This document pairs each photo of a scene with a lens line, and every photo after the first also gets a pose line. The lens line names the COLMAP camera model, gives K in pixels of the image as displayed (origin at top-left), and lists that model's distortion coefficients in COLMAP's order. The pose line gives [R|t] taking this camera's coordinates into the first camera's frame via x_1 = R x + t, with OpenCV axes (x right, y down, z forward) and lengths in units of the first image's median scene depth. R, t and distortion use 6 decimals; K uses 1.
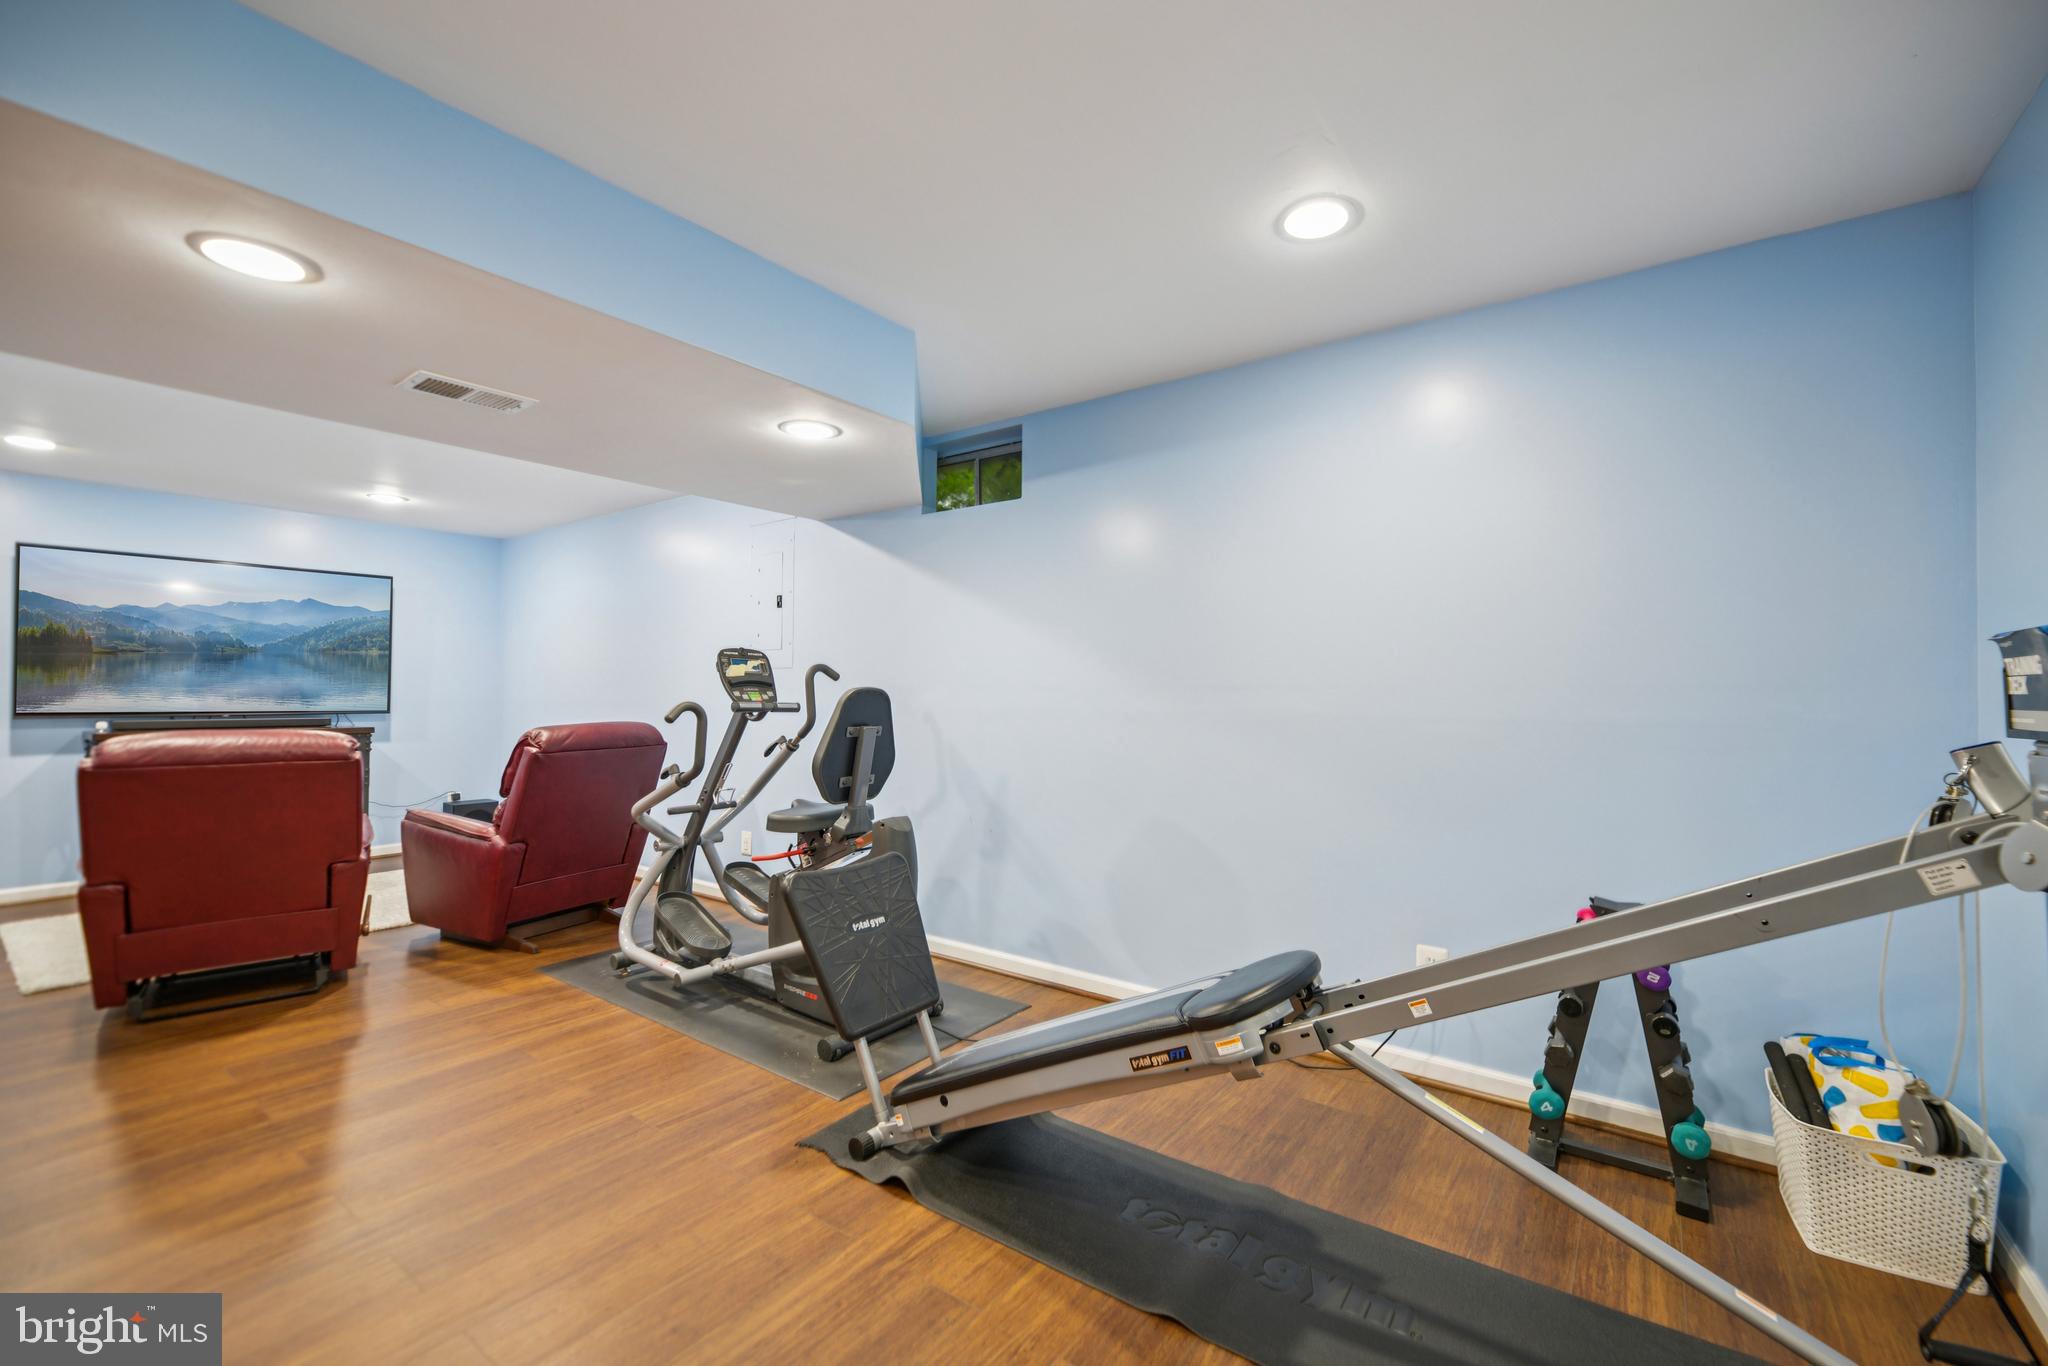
lens RADIAL K [[844.5, 0, 1048.5], [0, 844.5, 687.6], [0, 0, 1]] dist [-0.000474, -0.000149]
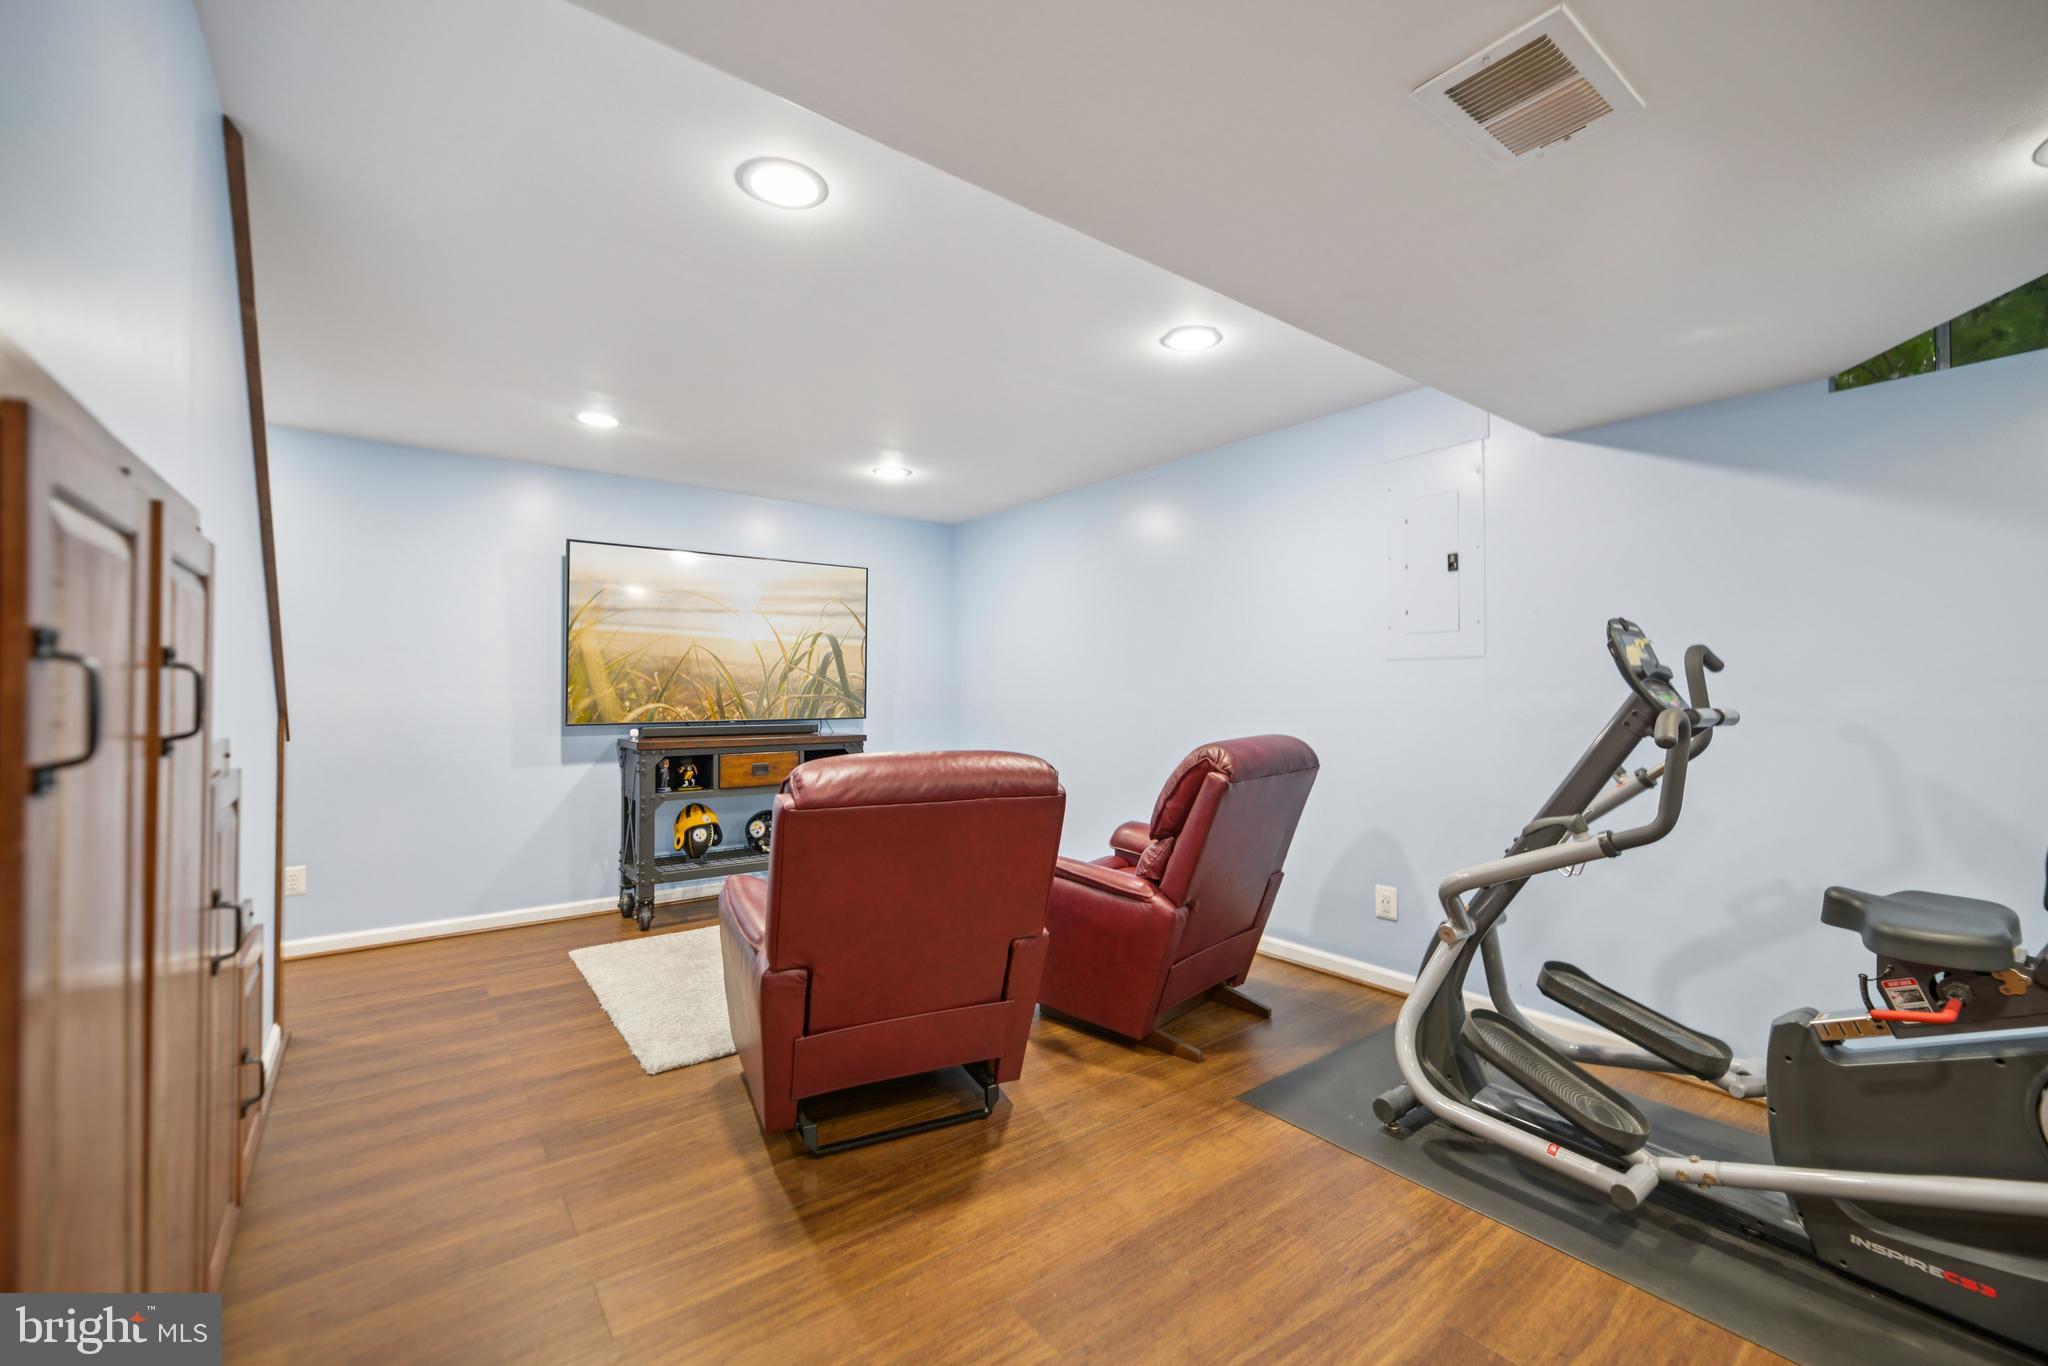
lens RADIAL K [[844.5, 0, 1048.5], [0, 844.5, 687.6], [0, 0, 1]] dist [-0.000474, -0.000149]
pose [[0.962580, -0.007552, -0.270892, -0.595317], [0.007669, 0.999970, -0.000625, -0.000766], [0.270889, -0.001476, 0.962609, 0.313594]]
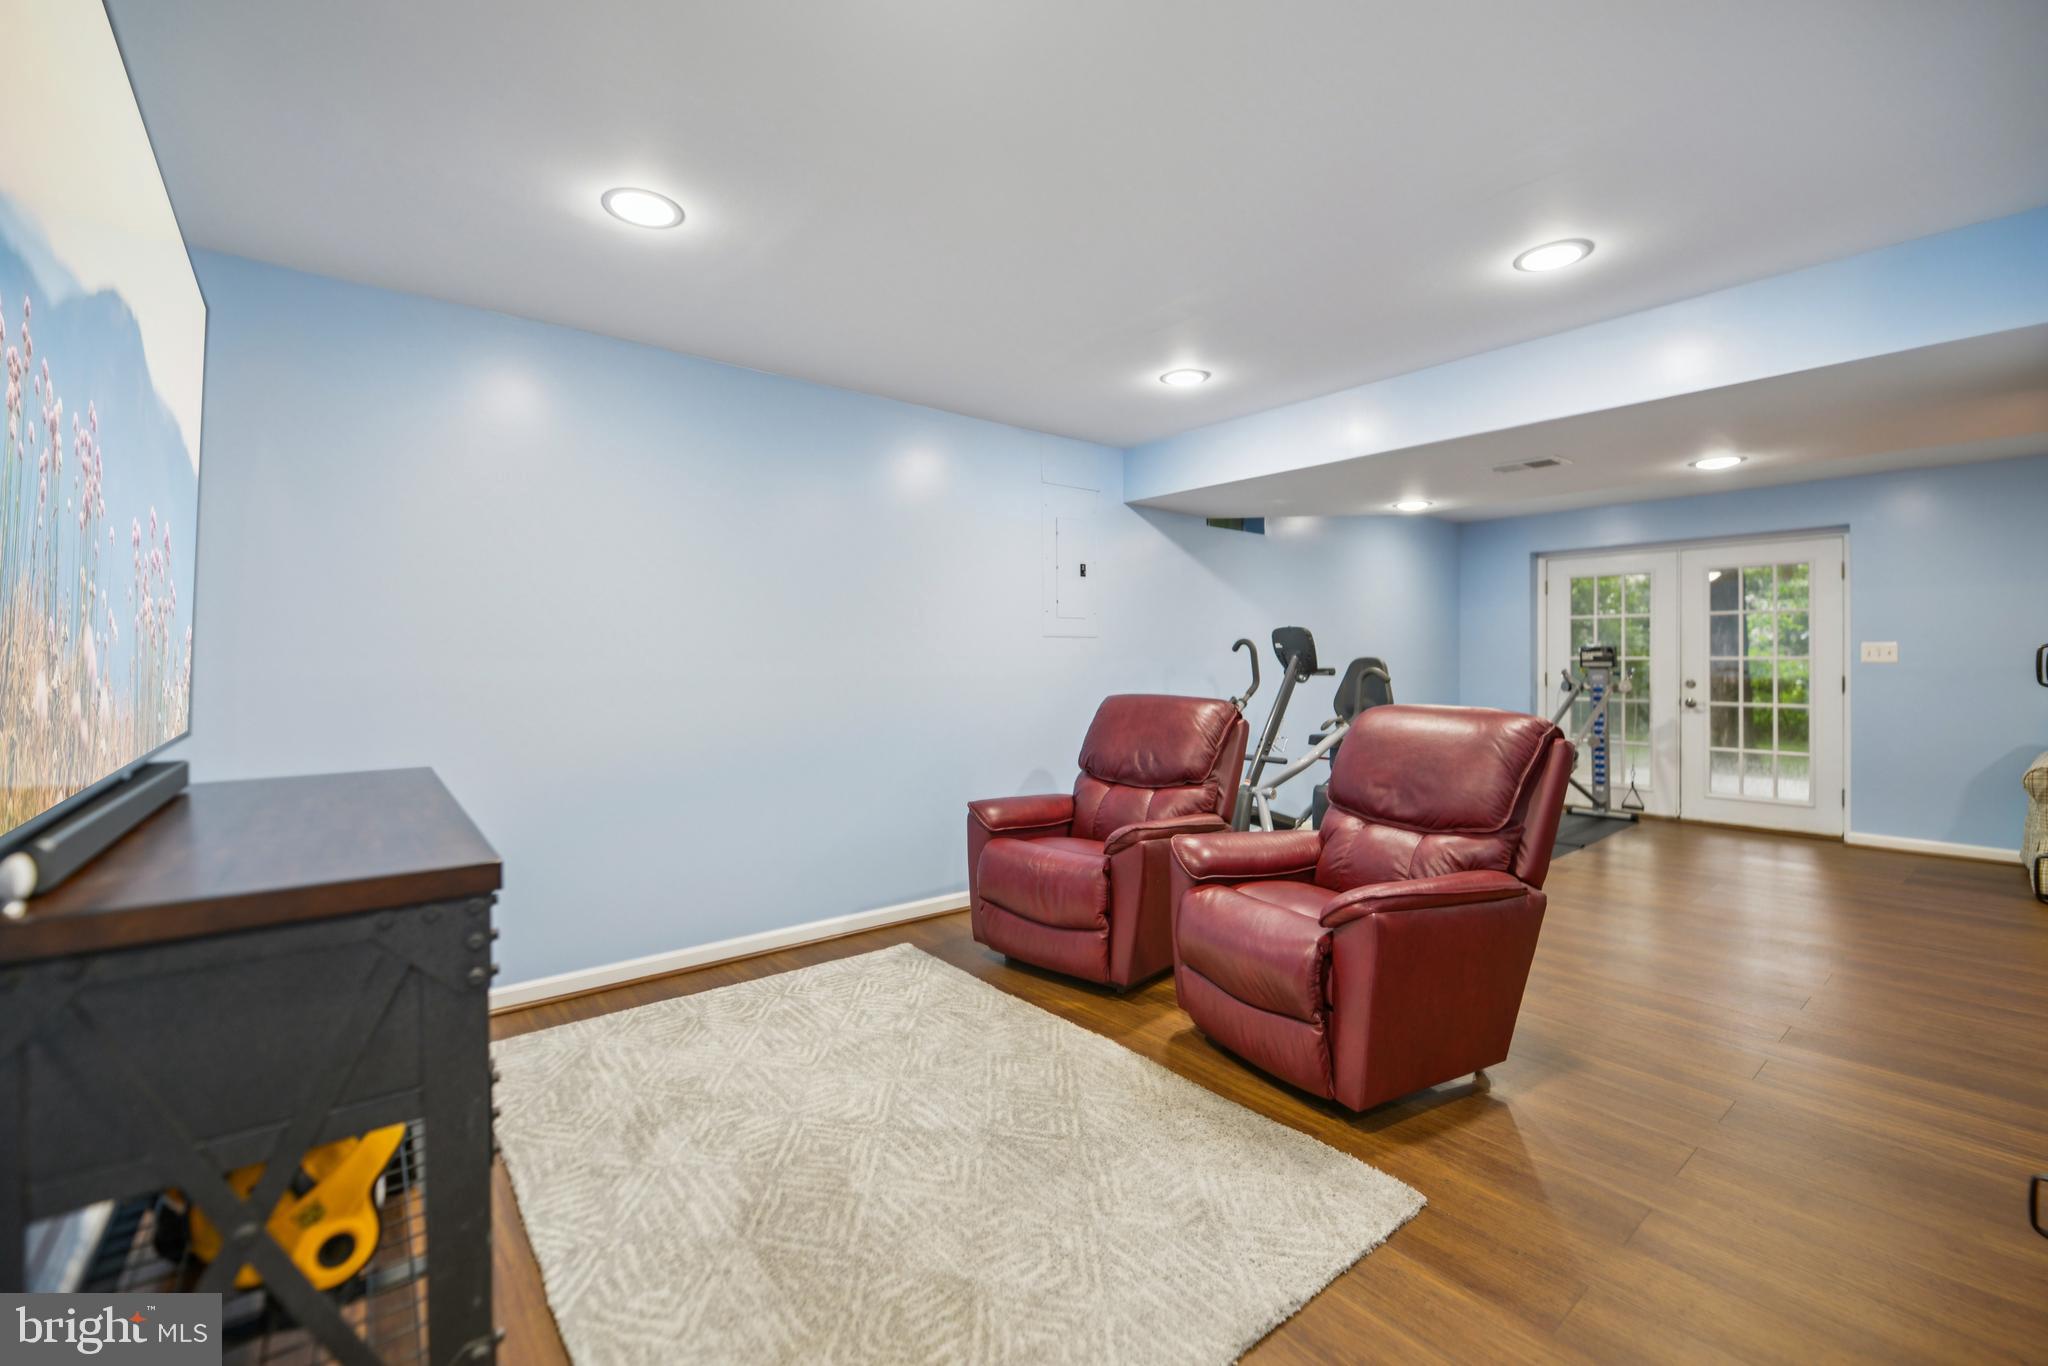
lens RADIAL K [[869.3, 0, 1026.9], [0, 869.3, 660.0], [0, 0, 1]] dist [-0.001133, -0.000323]
pose [[0.254226, -0.004265, 0.967136, -1.751753], [-0.009218, 0.999934, 0.006833, -0.002492], [-0.967101, -0.010652, 0.254170, 1.059235]]
